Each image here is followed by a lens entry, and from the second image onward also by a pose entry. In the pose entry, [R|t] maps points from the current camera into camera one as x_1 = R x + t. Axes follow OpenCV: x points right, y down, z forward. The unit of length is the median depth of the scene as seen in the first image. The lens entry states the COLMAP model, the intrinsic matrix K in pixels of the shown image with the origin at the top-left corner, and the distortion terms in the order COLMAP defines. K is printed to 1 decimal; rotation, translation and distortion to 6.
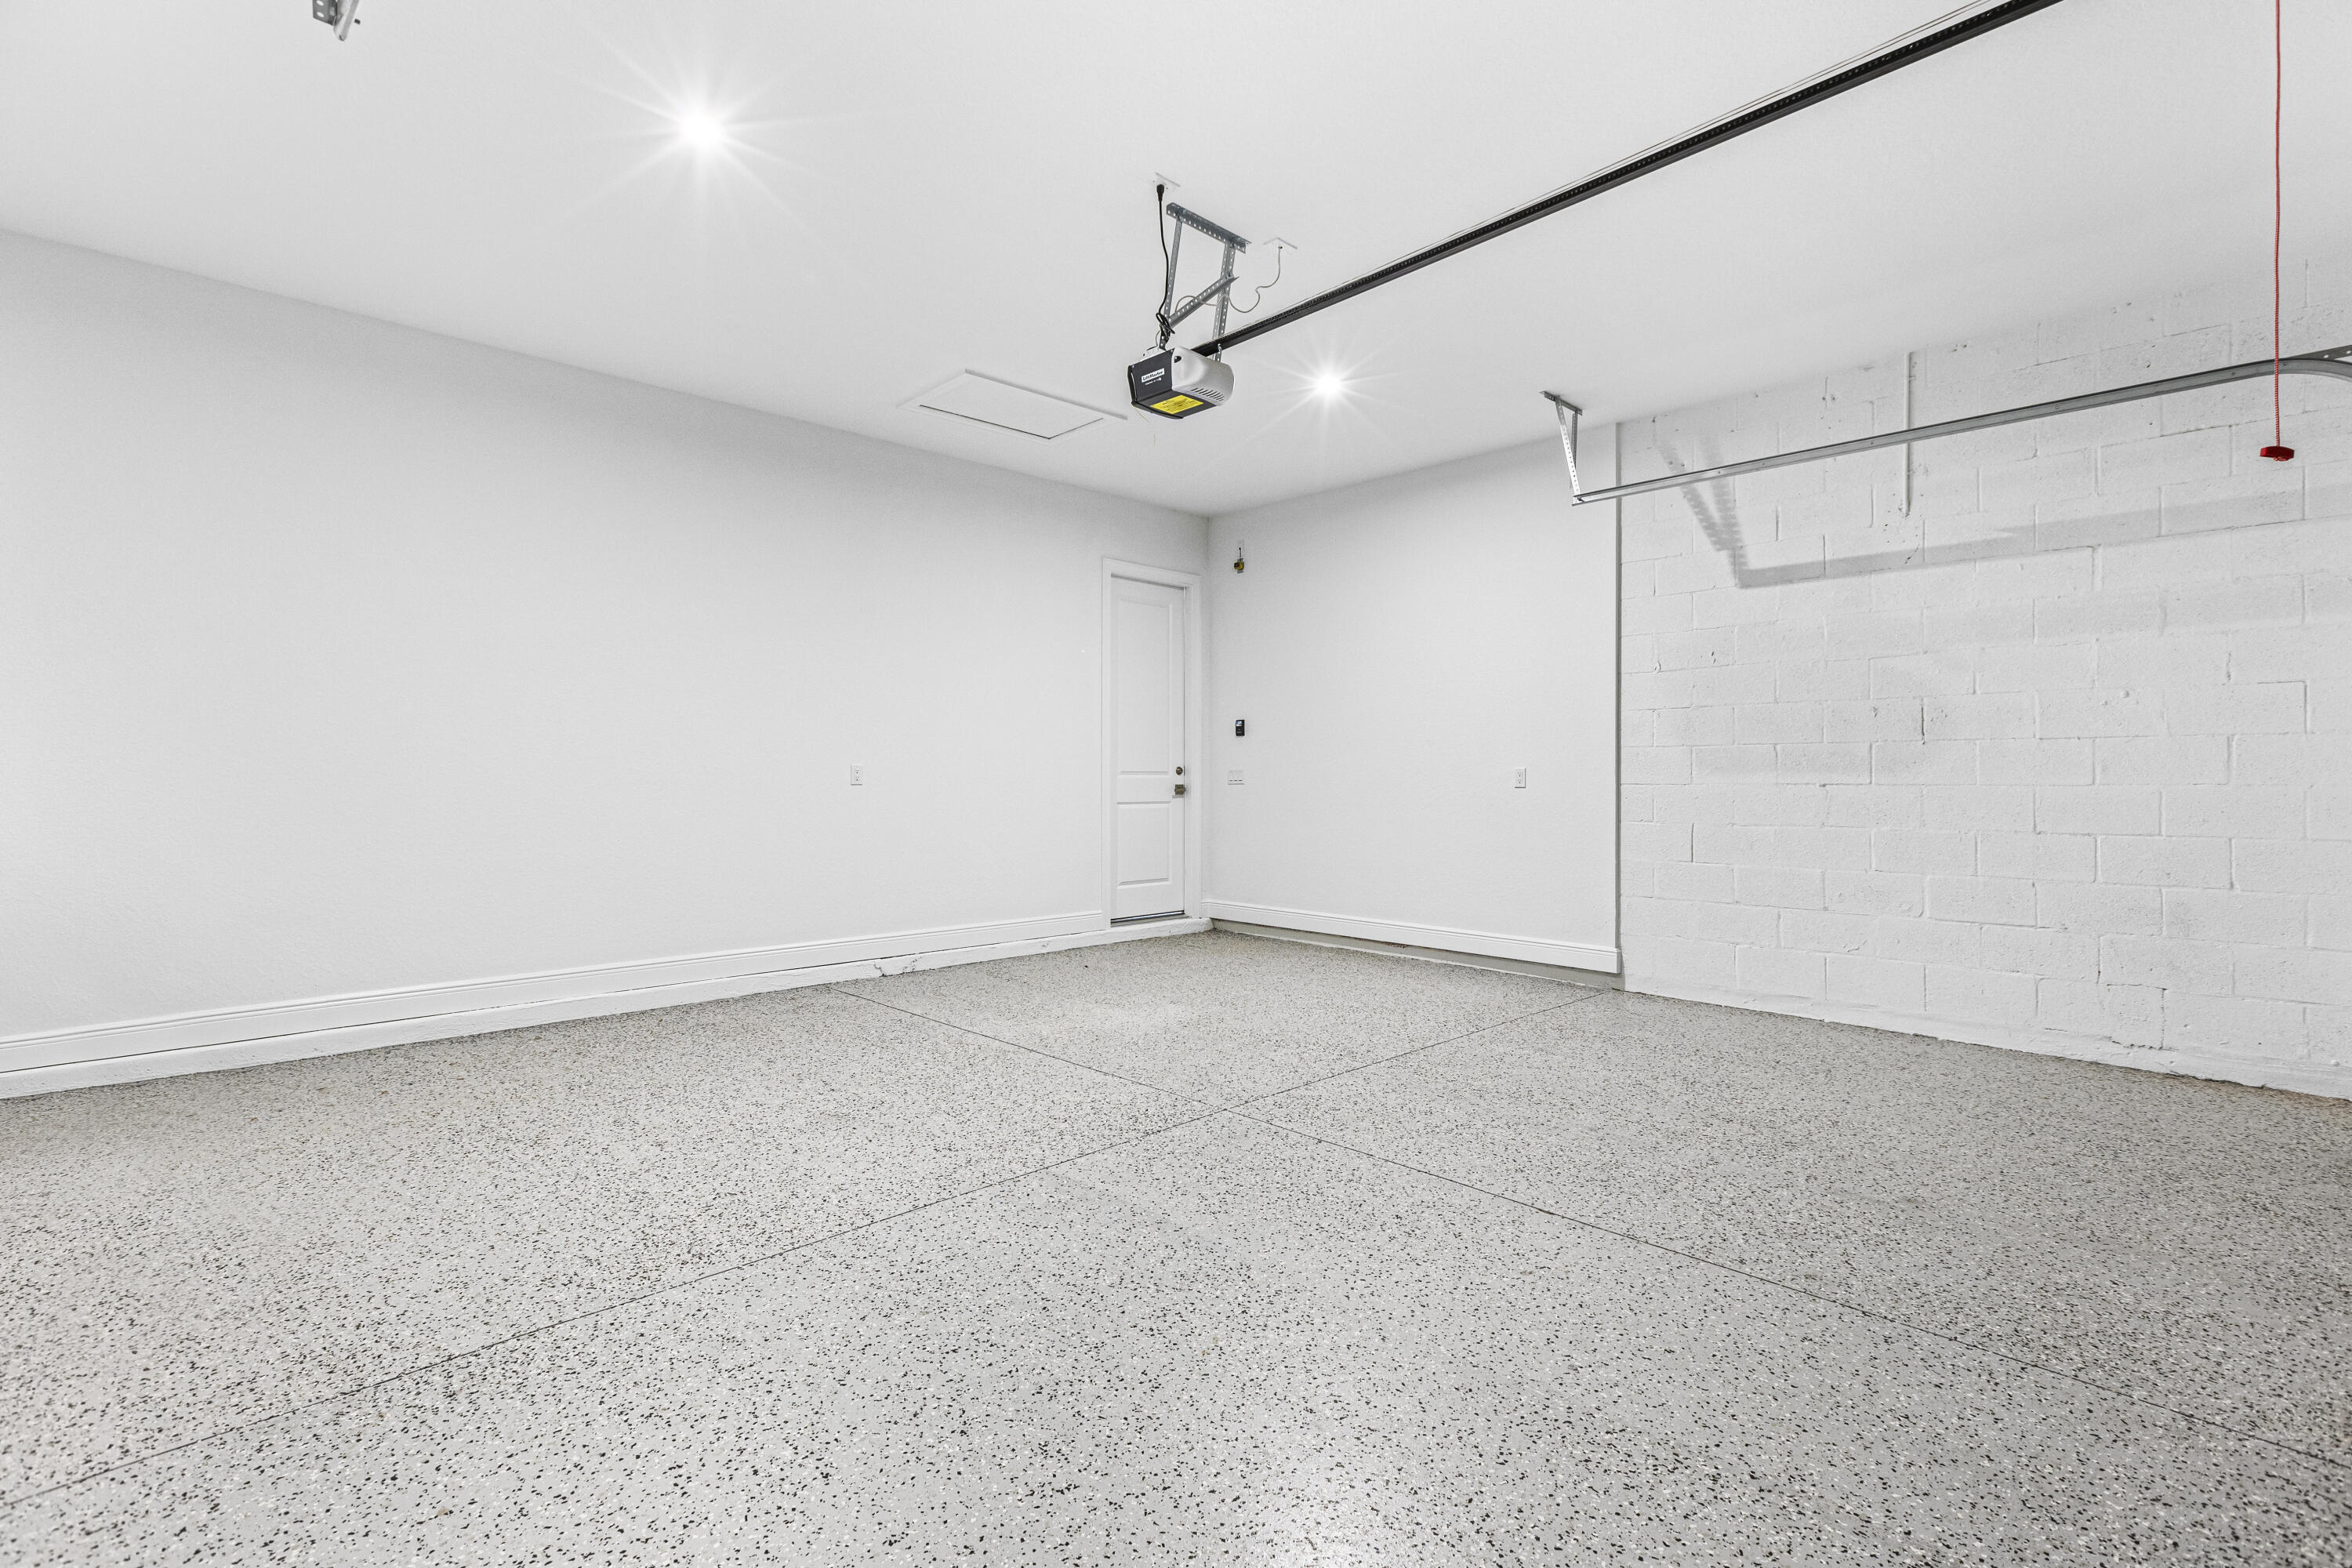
lens RADIAL K [[1058.3, 0, 1182.2], [0, 1058.3, 788.2], [0, 0, 1]] dist [0.001139, -0.000933]
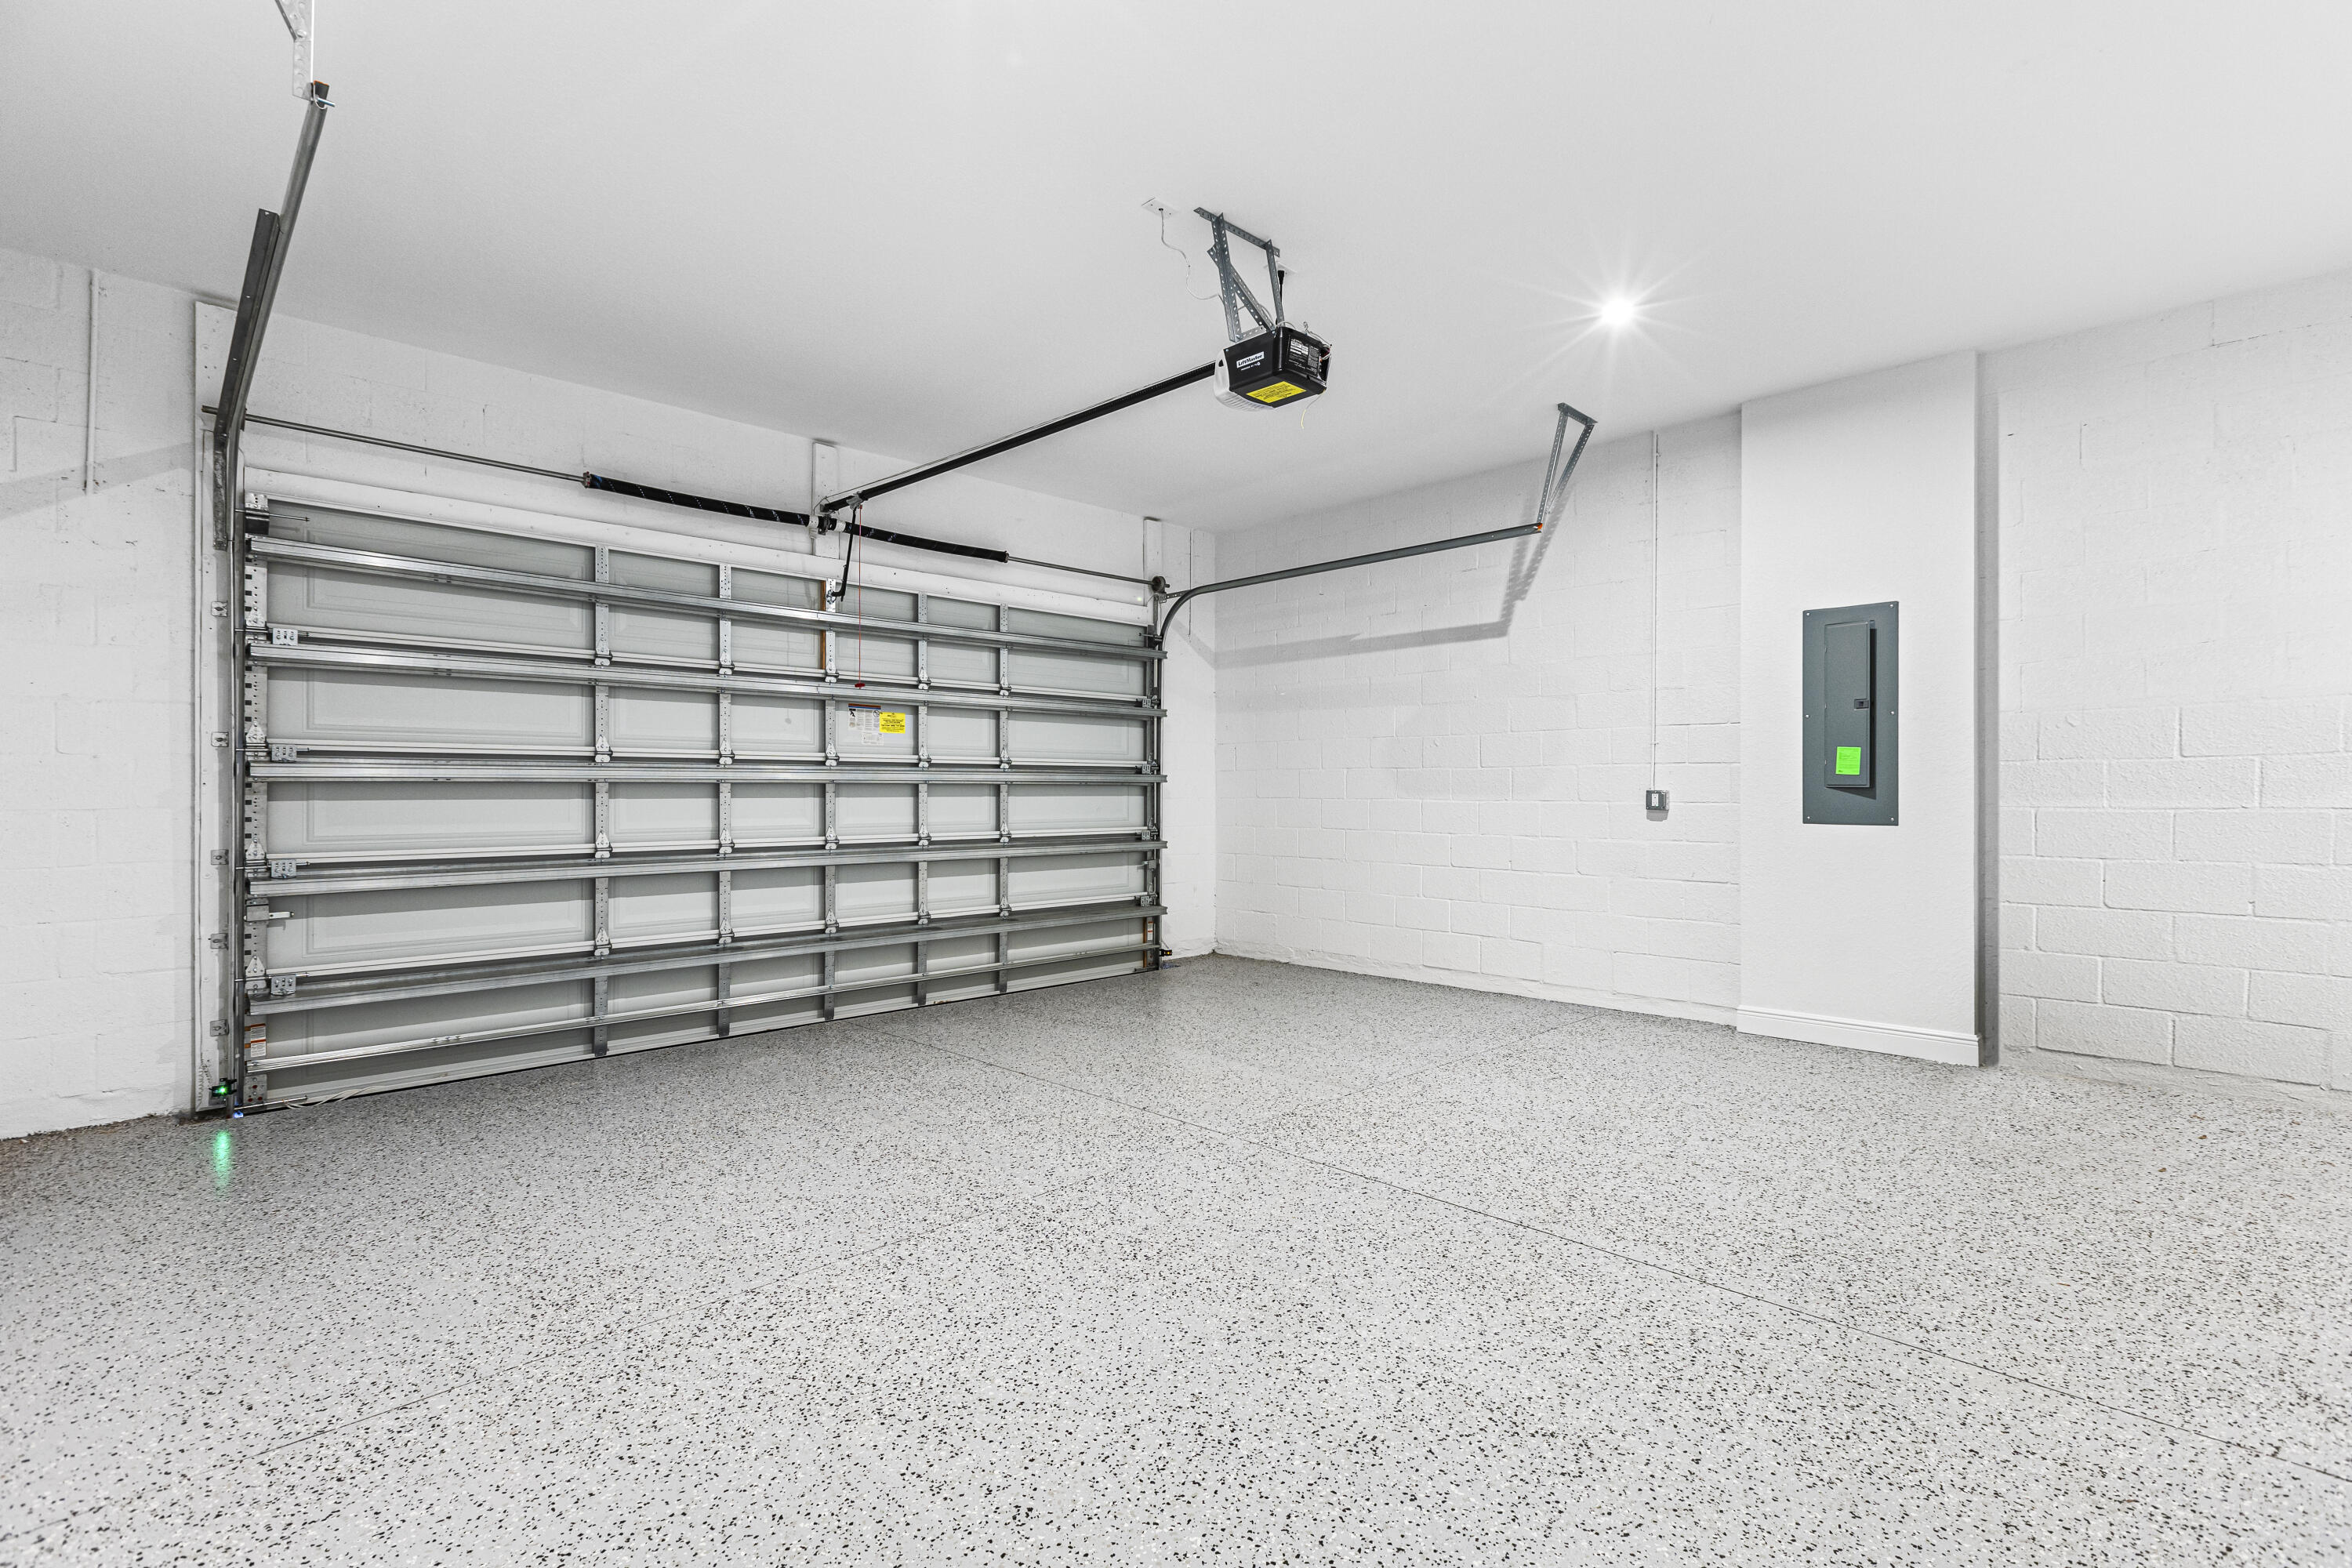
lens RADIAL K [[1058.3, 0, 1182.2], [0, 1058.3, 788.2], [0, 0, 1]] dist [0.001139, -0.000933]
pose [[-0.999999, 0.001029, 0.000942, 0.080571], [0.001038, 0.999953, 0.009633, -0.032276], [-0.000932, 0.009634, -0.999953, 2.036780]]
